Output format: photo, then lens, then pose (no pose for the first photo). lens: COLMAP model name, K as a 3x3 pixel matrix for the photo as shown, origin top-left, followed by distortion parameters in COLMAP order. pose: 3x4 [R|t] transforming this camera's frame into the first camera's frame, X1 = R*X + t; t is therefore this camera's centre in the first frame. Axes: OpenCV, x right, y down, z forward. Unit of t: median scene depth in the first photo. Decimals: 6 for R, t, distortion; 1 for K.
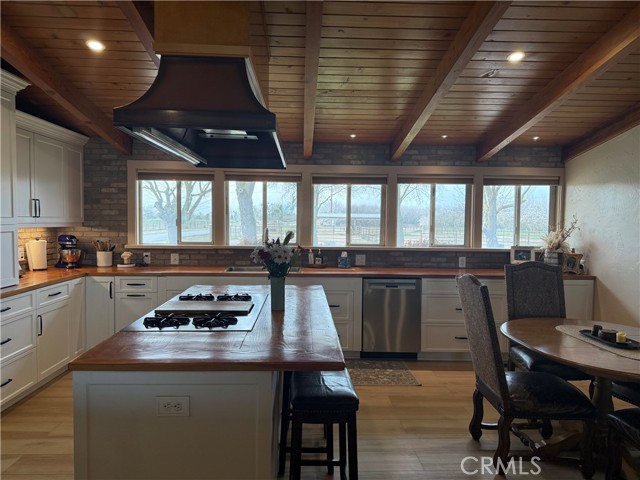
lens RADIAL K [[444.9, 0, 313.4], [0, 444.9, 238.8], [0, 0, 1]] dist [0.078321, -0.102897]
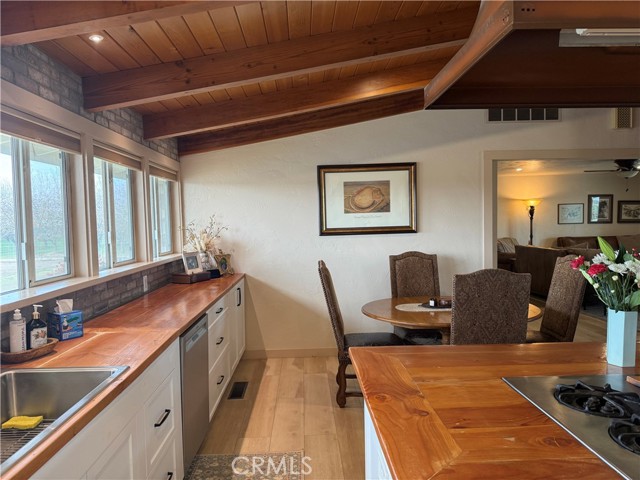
lens RADIAL K [[444.9, 0, 309.1], [0, 444.9, 244.0], [0, 0, 1]] dist [0.078321, -0.102897]
pose [[0.015416, -0.065784, 0.997715, -0.345699], [0.065025, 0.995787, 0.064652, -0.036280], [-0.997765, 0.063880, 0.019628, 0.731103]]
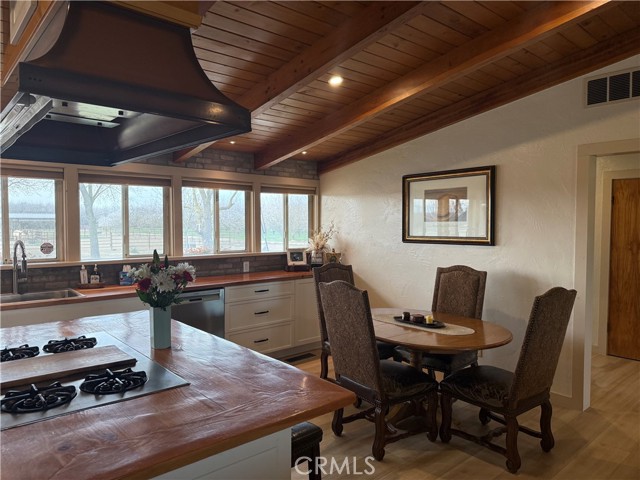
lens RADIAL K [[444.9, 0, 319.0], [0, 444.9, 245.2], [0, 0, 1]] dist [0.078321, -0.102897]
pose [[0.772038, -0.043226, 0.634105, -0.183313], [0.034081, 0.999065, 0.026610, -0.018859], [-0.634662, 0.001067, 0.772789, 0.106613]]
